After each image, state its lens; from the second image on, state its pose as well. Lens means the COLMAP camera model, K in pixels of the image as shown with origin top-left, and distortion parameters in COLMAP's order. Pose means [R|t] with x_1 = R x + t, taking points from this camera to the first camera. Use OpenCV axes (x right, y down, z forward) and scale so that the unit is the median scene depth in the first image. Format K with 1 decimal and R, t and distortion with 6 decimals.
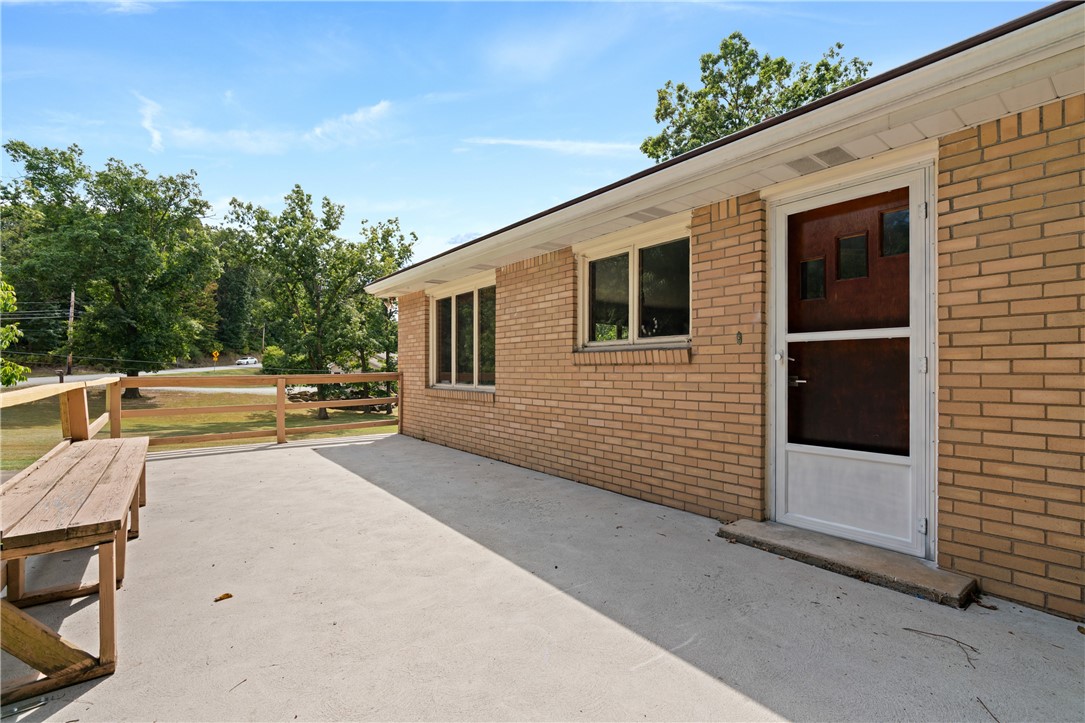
lens RADIAL K [[496.2, 0, 542.5], [0, 496.2, 361.5], [0, 0, 1]] dist [-0.002305, 0.000018]
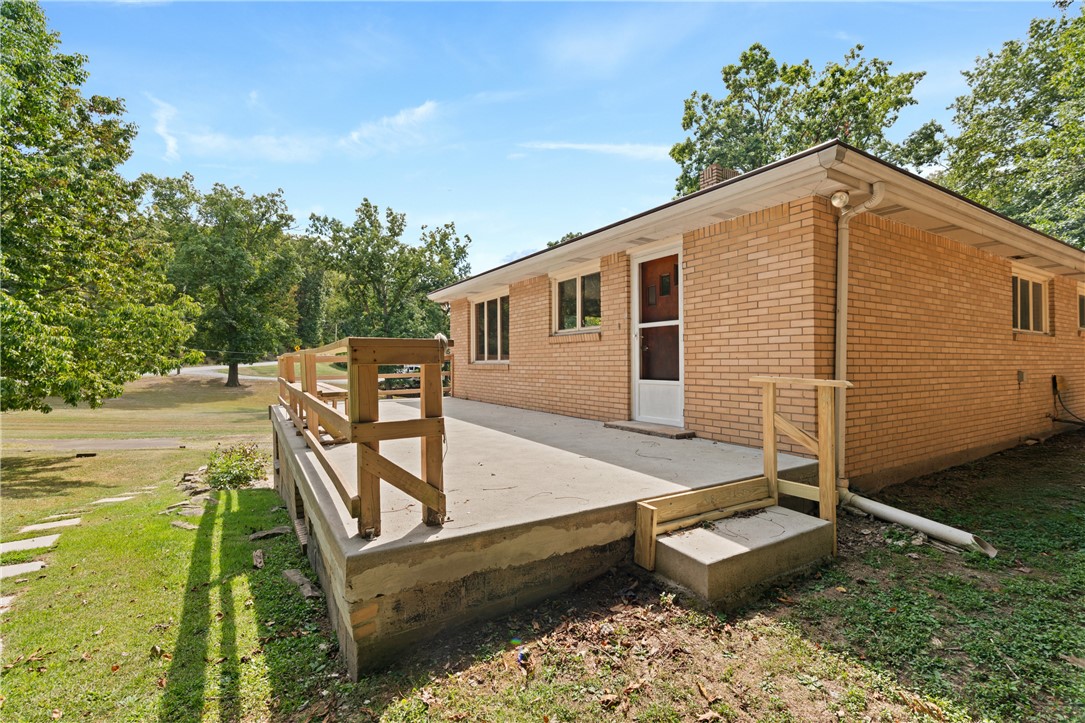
lens RADIAL K [[496.2, 0, 542.5], [0, 496.2, 361.5], [0, 0, 1]] dist [-0.002305, 0.000018]
pose [[0.993755, -0.006811, -0.111374, 0.039906], [0.008376, 0.999873, 0.013591, 0.007540], [0.111267, -0.014439, 0.993686, -0.118999]]
